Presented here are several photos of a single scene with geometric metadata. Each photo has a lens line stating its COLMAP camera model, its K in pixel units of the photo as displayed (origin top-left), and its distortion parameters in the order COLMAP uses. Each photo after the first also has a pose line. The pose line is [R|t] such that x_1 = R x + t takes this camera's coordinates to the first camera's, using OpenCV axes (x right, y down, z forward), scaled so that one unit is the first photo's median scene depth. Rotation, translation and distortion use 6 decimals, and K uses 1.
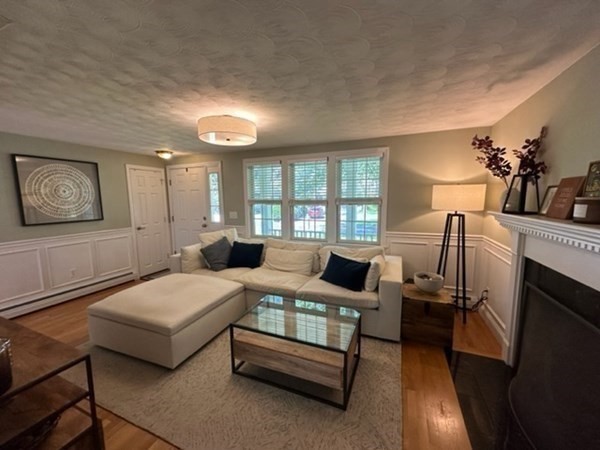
lens RADIAL K [[240.1, 0, 300.1], [0, 240.1, 225.9], [0, 0, 1]] dist [-0.000679, 0.000286]
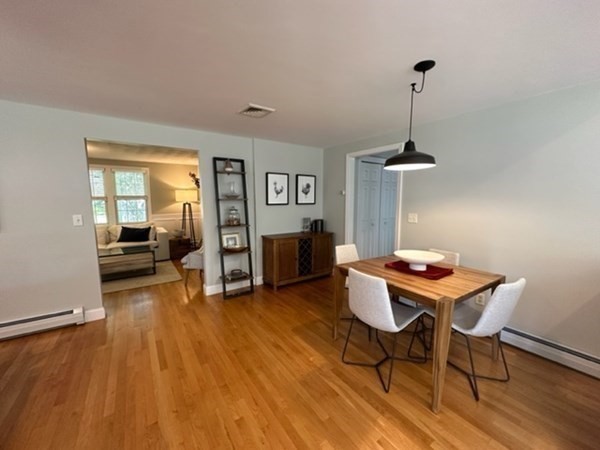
lens RADIAL K [[240.1, 0, 300.1], [0, 240.1, 225.9], [0, 0, 1]] dist [-0.000679, 0.000286]
pose [[0.536126, -0.088851, 0.839449, -0.610733], [0.093043, 0.994606, 0.045851, 0.138991], [-0.838995, 0.053523, 0.541501, -0.972918]]
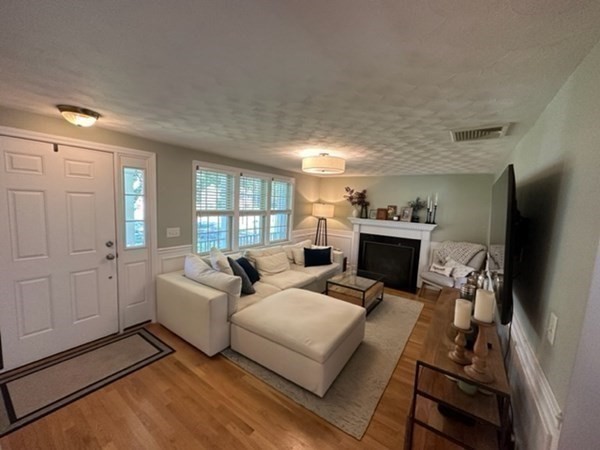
lens RADIAL K [[240.1, 0, 300.1], [0, 240.1, 225.9], [0, 0, 1]] dist [-0.000679, 0.000286]
pose [[0.214629, -0.080140, 0.973402, -1.273564], [0.065546, 0.995563, 0.067512, -0.124481], [-0.974494, 0.049312, 0.218930, 0.667397]]
